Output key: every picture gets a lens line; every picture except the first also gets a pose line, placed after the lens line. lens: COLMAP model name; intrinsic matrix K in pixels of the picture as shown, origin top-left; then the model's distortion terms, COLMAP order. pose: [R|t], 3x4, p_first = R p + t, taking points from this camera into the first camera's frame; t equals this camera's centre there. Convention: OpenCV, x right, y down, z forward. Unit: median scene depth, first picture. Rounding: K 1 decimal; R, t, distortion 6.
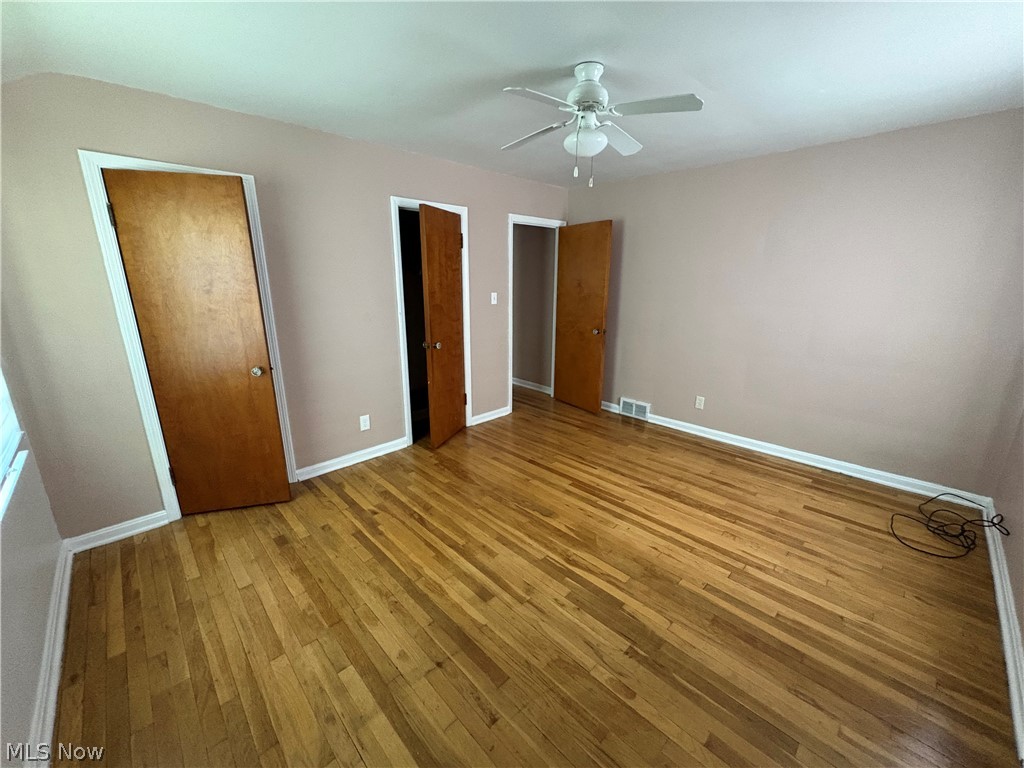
lens RADIAL K [[410.3, 0, 513.3], [0, 410.3, 384.1], [0, 0, 1]] dist [0.006812, 0.000319]
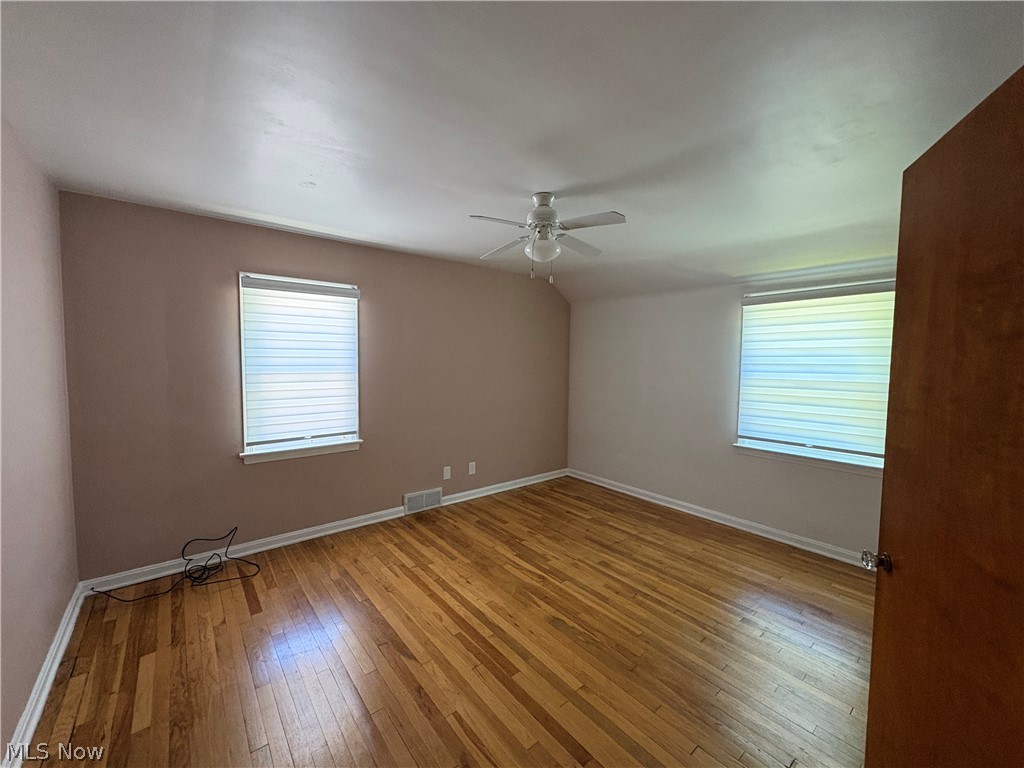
lens RADIAL K [[410.3, 0, 510.3], [0, 410.3, 386.6], [0, 0, 1]] dist [0.006812, 0.000319]
pose [[-0.995845, -0.021810, 0.088416, 0.139813], [0.007819, 0.946834, 0.321628, -0.529371], [-0.090730, 0.320983, -0.942729, 2.010055]]
